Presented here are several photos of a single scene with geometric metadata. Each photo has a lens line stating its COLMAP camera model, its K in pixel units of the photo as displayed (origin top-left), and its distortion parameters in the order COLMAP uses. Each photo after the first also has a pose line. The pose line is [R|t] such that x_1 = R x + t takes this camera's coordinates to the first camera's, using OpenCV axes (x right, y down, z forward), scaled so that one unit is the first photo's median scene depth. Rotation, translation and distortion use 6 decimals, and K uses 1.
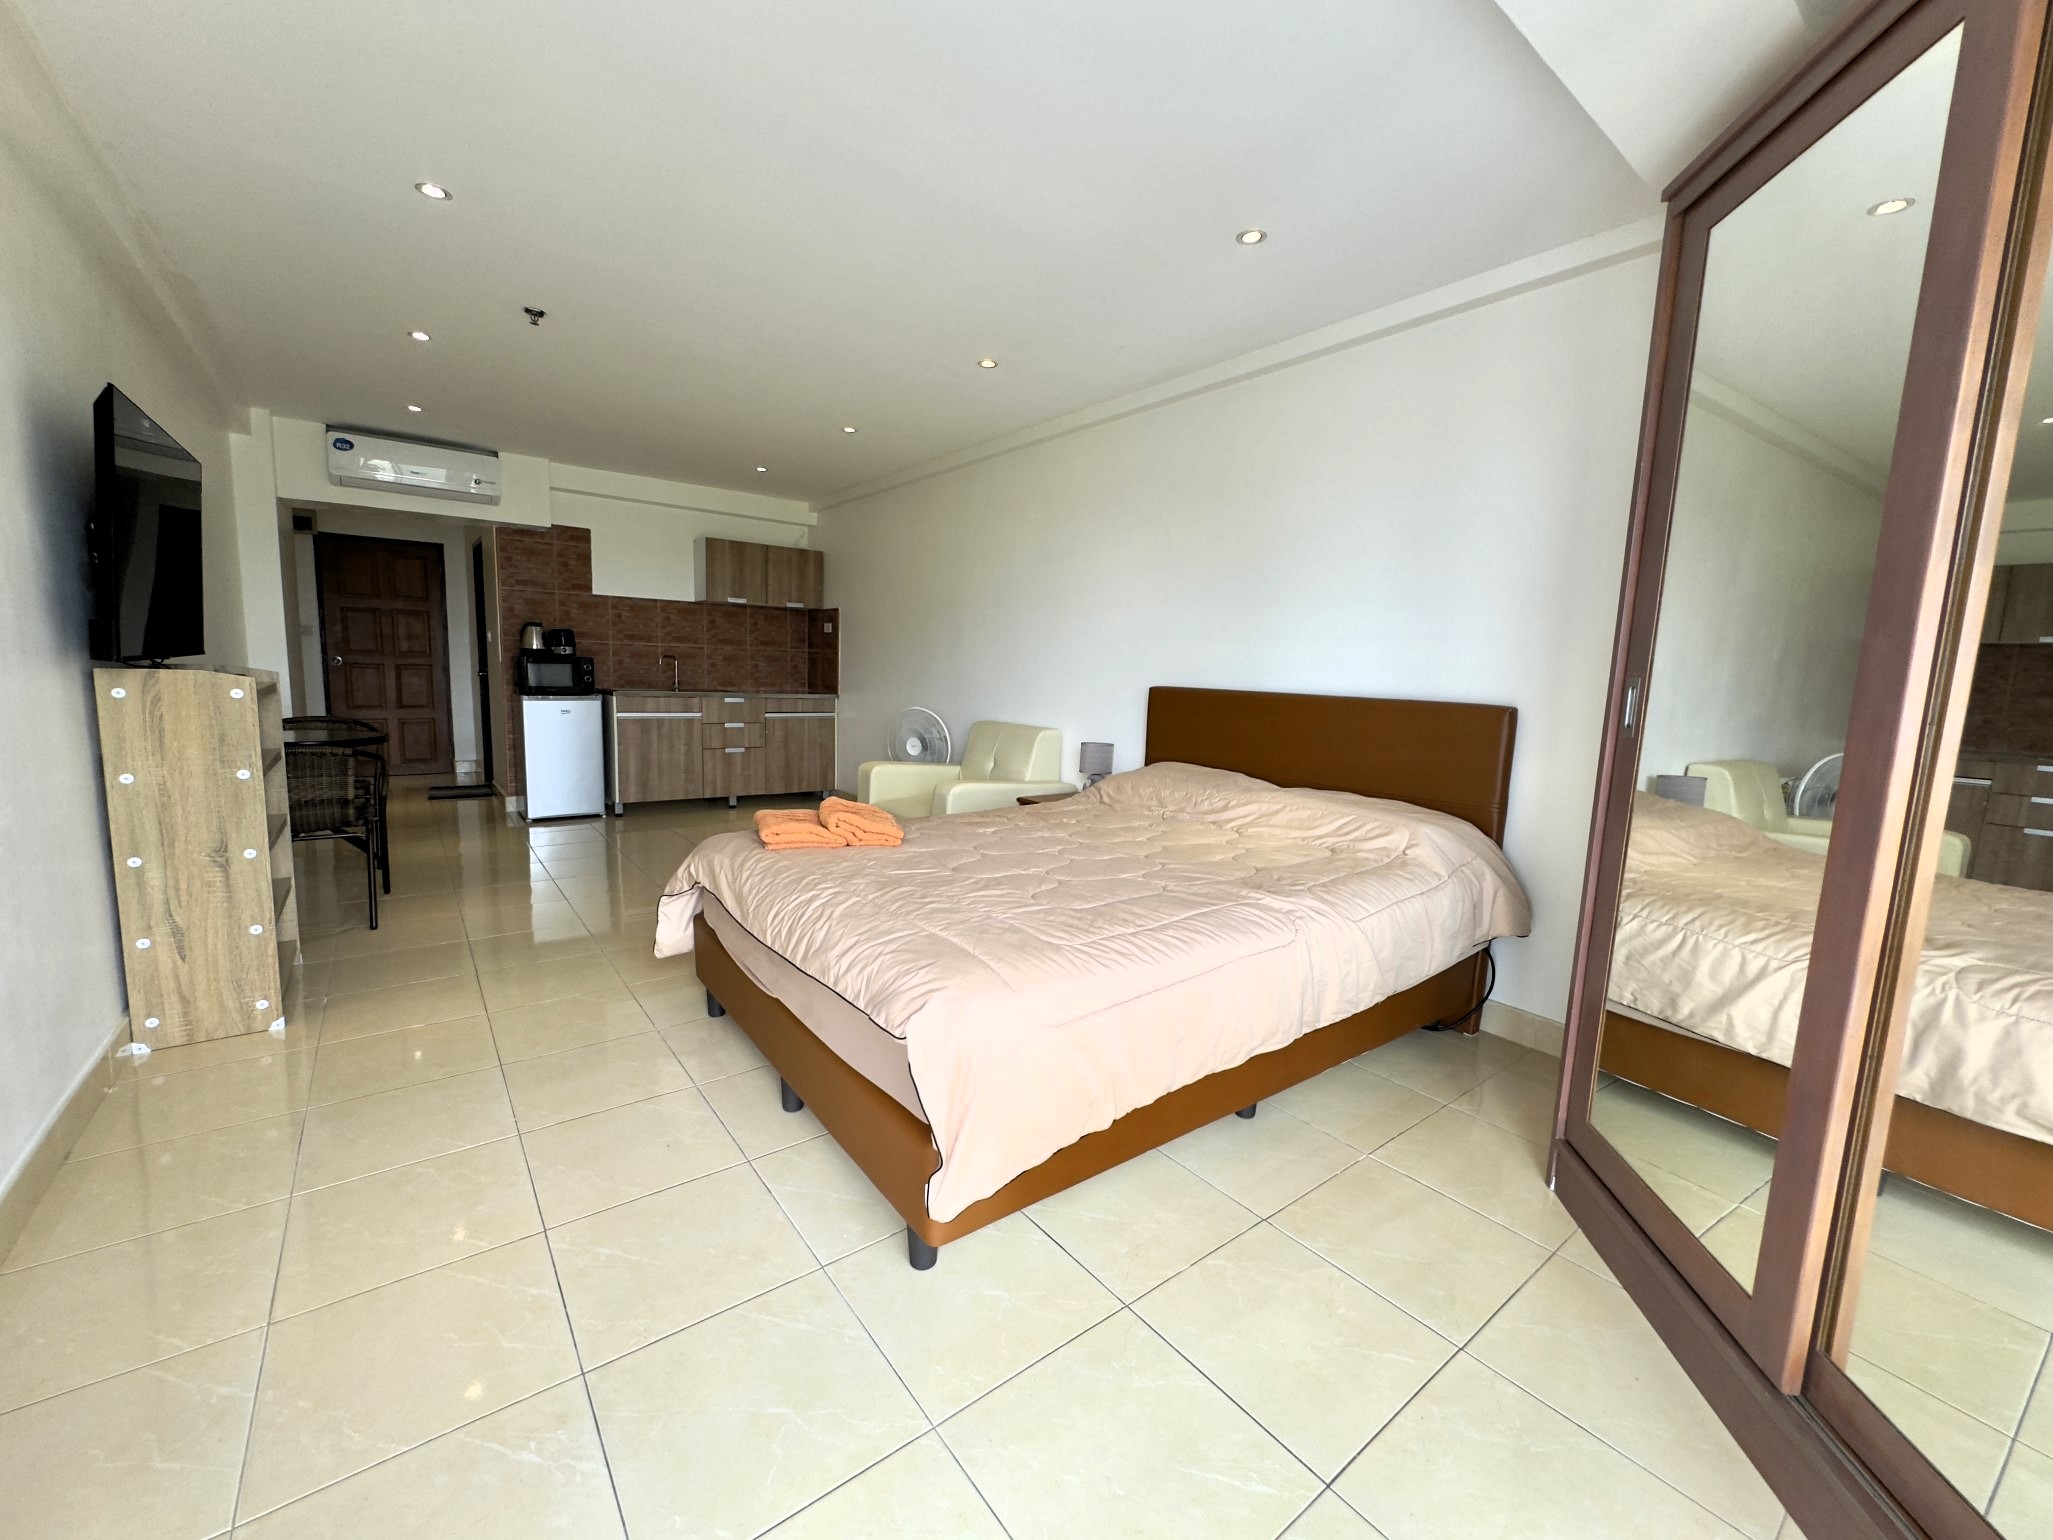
lens RADIAL K [[817.8, 0, 1026.5], [0, 817.8, 770.0], [0, 0, 1]] dist [-0.003530, 0.000336]
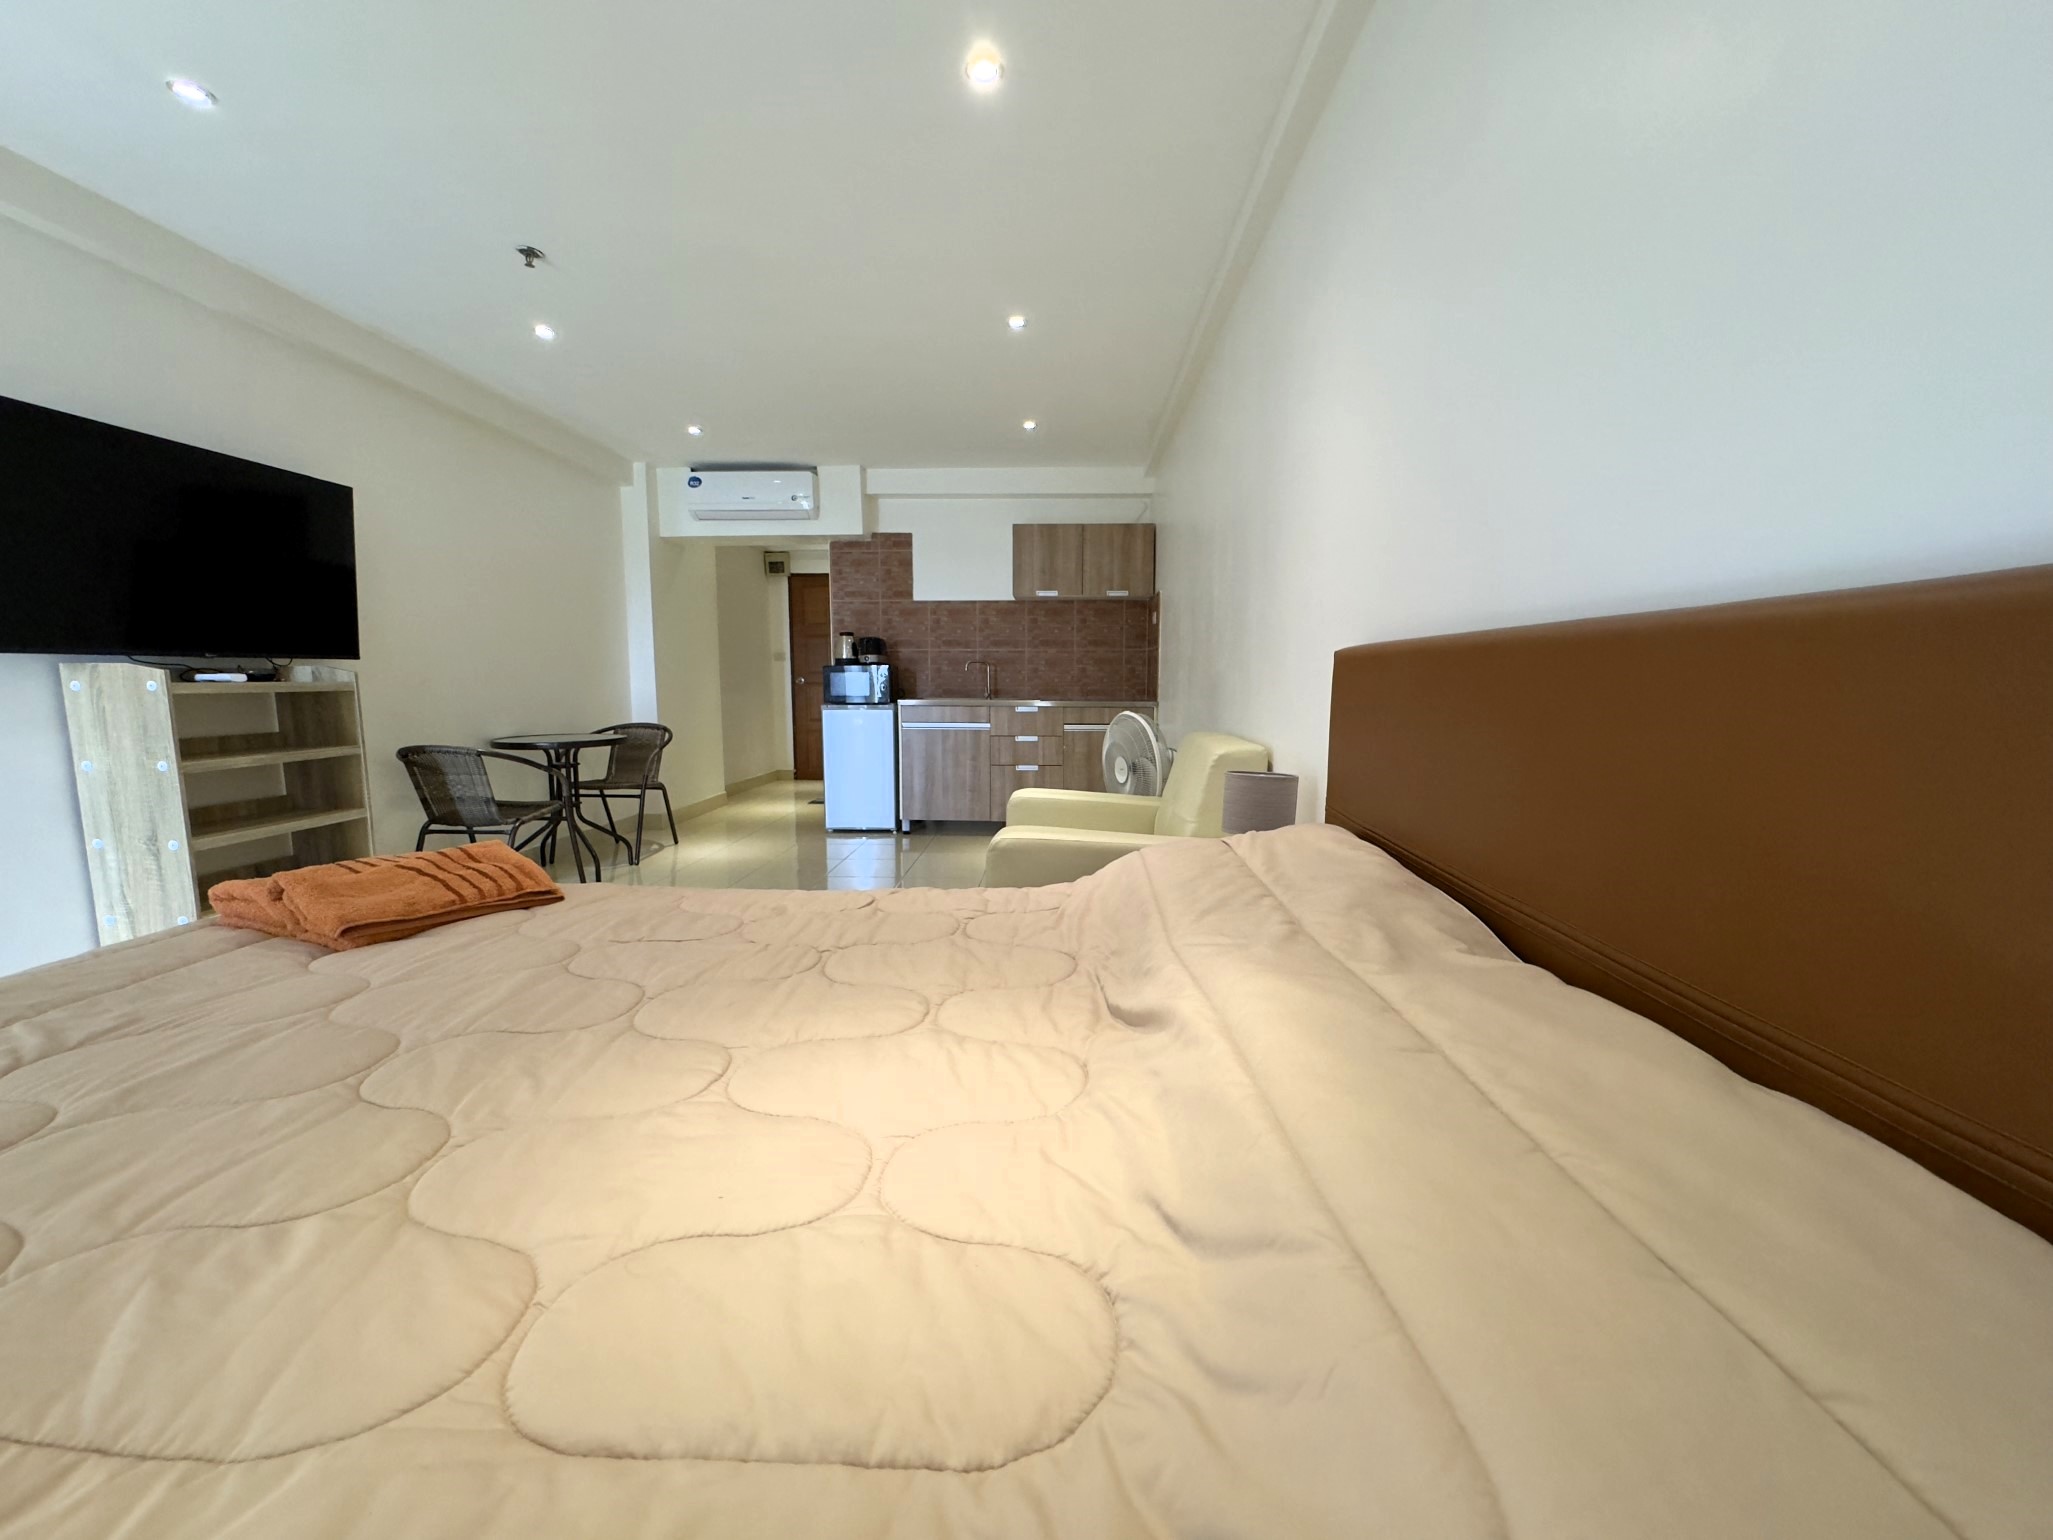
lens RADIAL K [[817.8, 0, 1026.5], [0, 817.8, 770.0], [0, 0, 1]] dist [-0.003530, 0.000336]
pose [[0.765817, 0.037063, -0.641989, 0.200739], [-0.054795, 0.998468, -0.007721, -0.016152], [0.640719, 0.041091, 0.766675, 0.363709]]
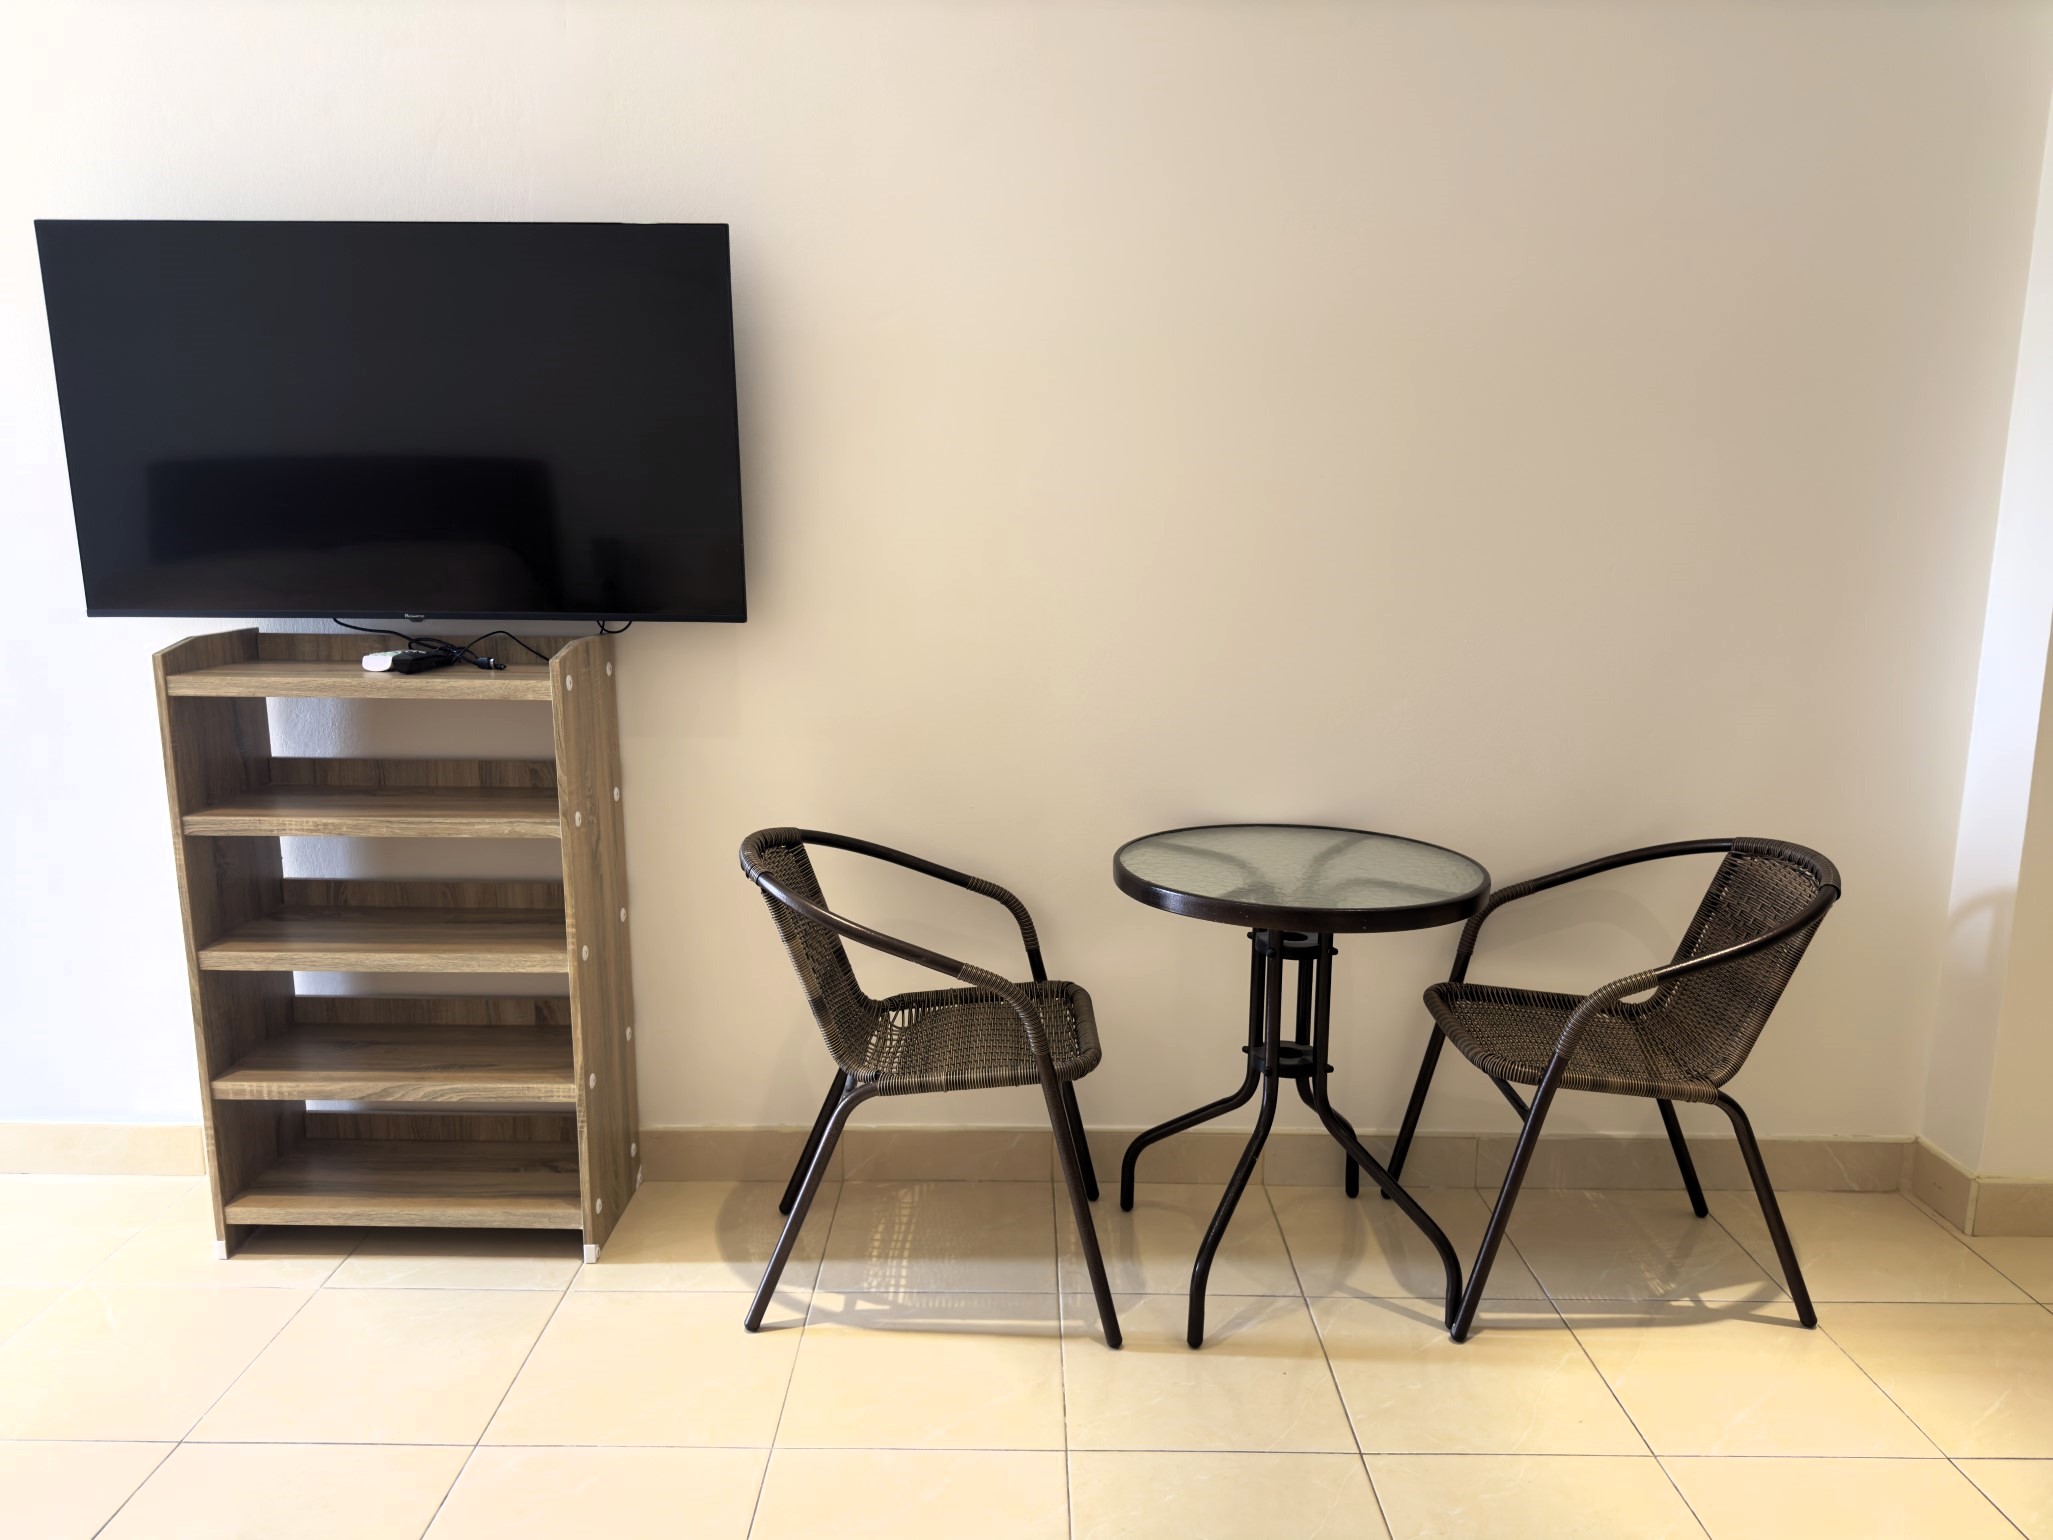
lens RADIAL K [[1450.2, 0, 1026.5], [0, 1450.2, 770.0], [0, 0, 1]] dist [0.005811, 0.002597]
pose [[-0.608881, 0.094505, -0.787612, -0.203361], [-0.130059, 0.967549, 0.216641, -0.132313], [0.782527, 0.234344, -0.576831, 0.824068]]
